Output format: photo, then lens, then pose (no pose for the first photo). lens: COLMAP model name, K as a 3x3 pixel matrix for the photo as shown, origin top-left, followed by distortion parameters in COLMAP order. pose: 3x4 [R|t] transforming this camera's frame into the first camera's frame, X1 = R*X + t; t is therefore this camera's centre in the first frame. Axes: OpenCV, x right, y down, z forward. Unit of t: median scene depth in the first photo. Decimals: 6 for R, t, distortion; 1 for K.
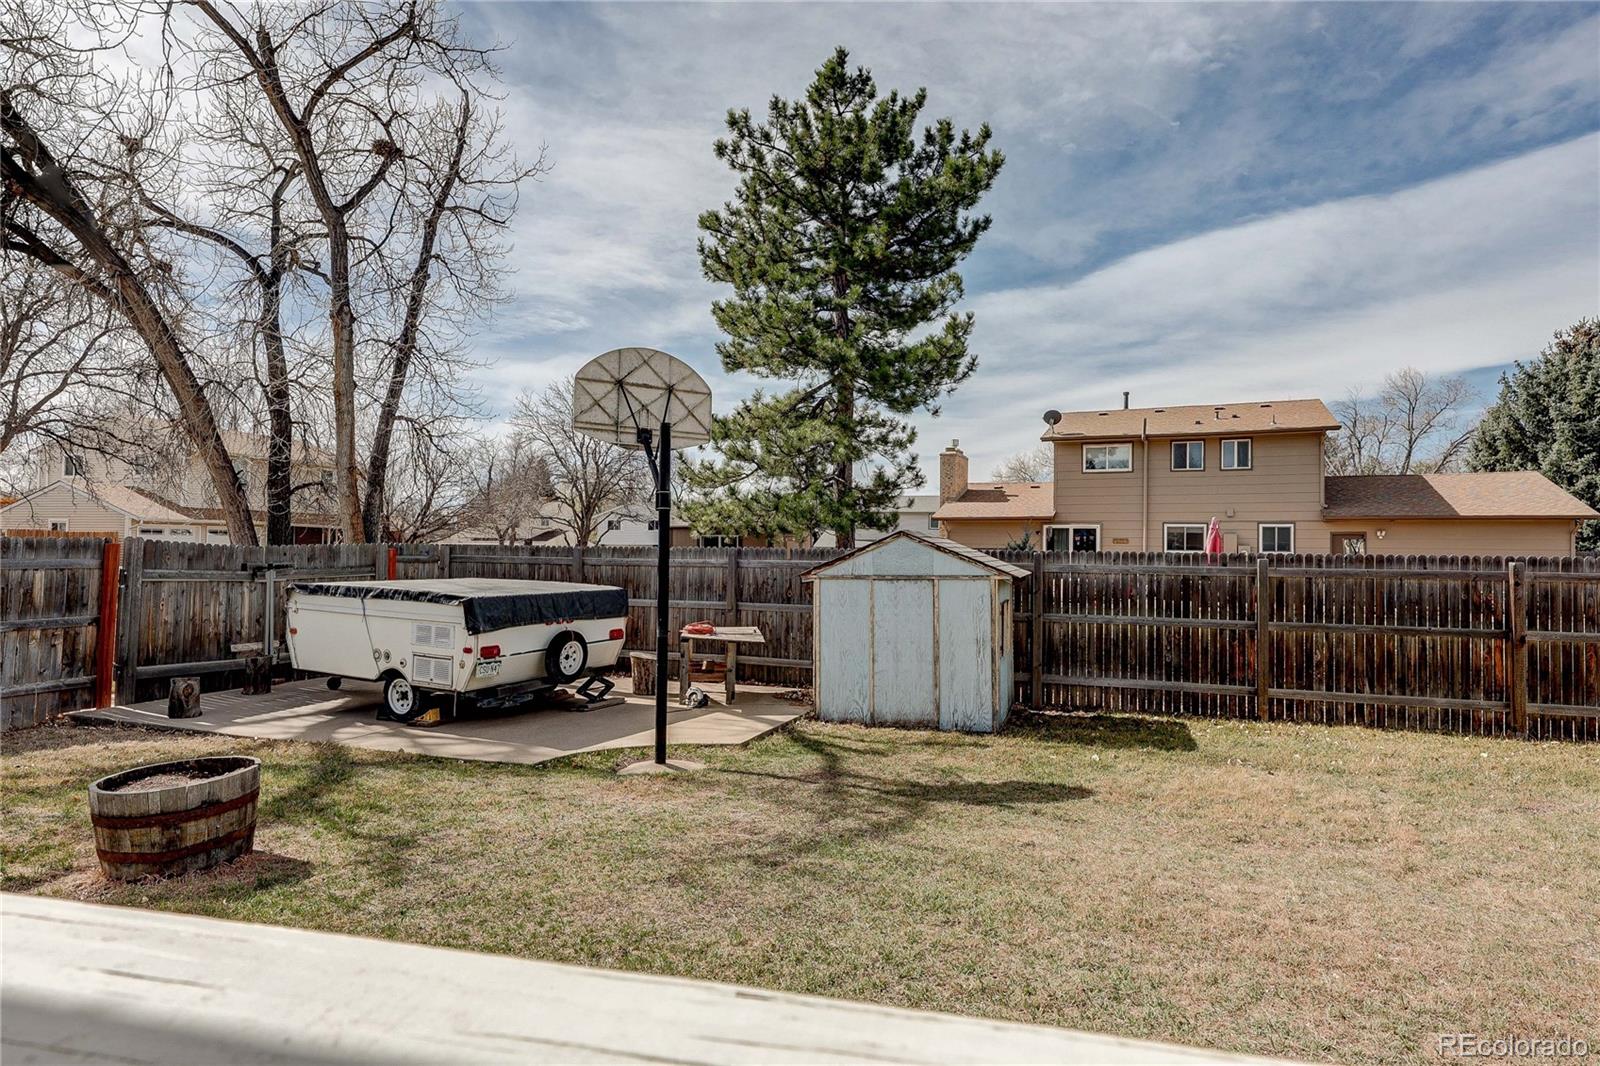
lens RADIAL K [[832.5, 0, 797.4], [0, 832.5, 536.4], [0, 0, 1]] dist [-0.003622, 0.001416]
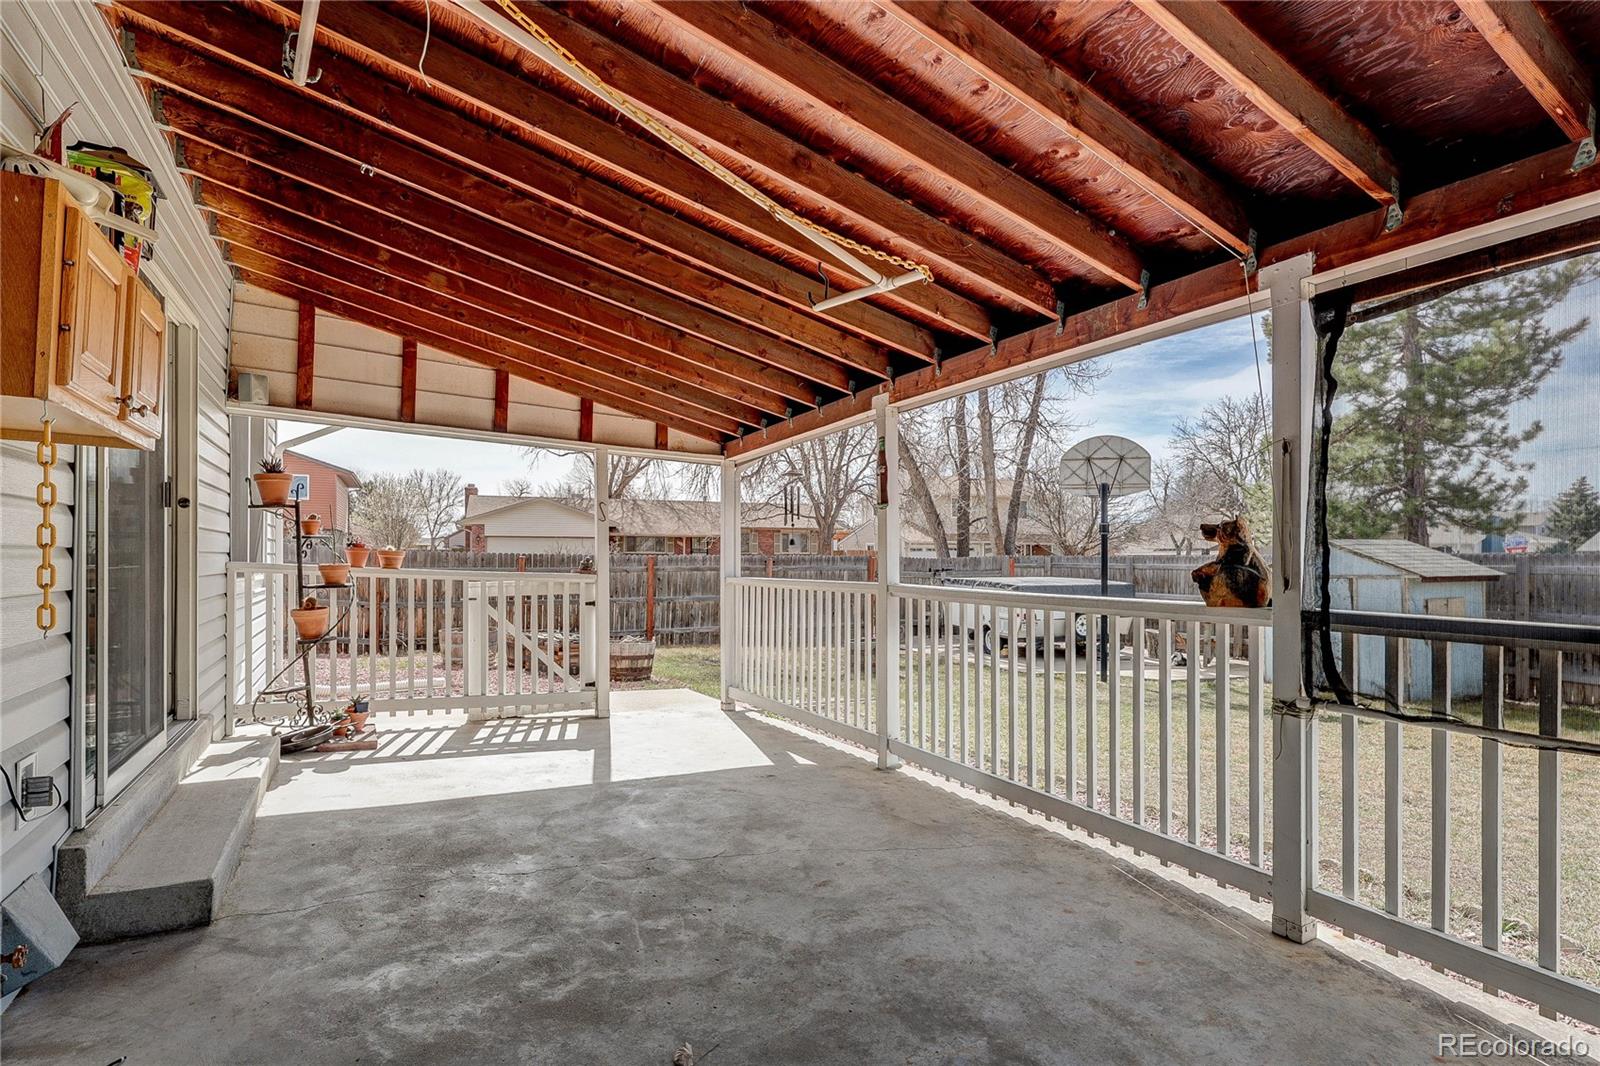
lens RADIAL K [[767.2, 0, 799.9], [0, 767.2, 545.4], [0, 0, 1]] dist [0.000474, -0.000845]
pose [[0.675004, -0.023511, -0.737439, 0.261772], [0.021006, 0.999699, -0.012644, -0.000611], [0.737515, -0.006956, 0.675295, -0.237976]]
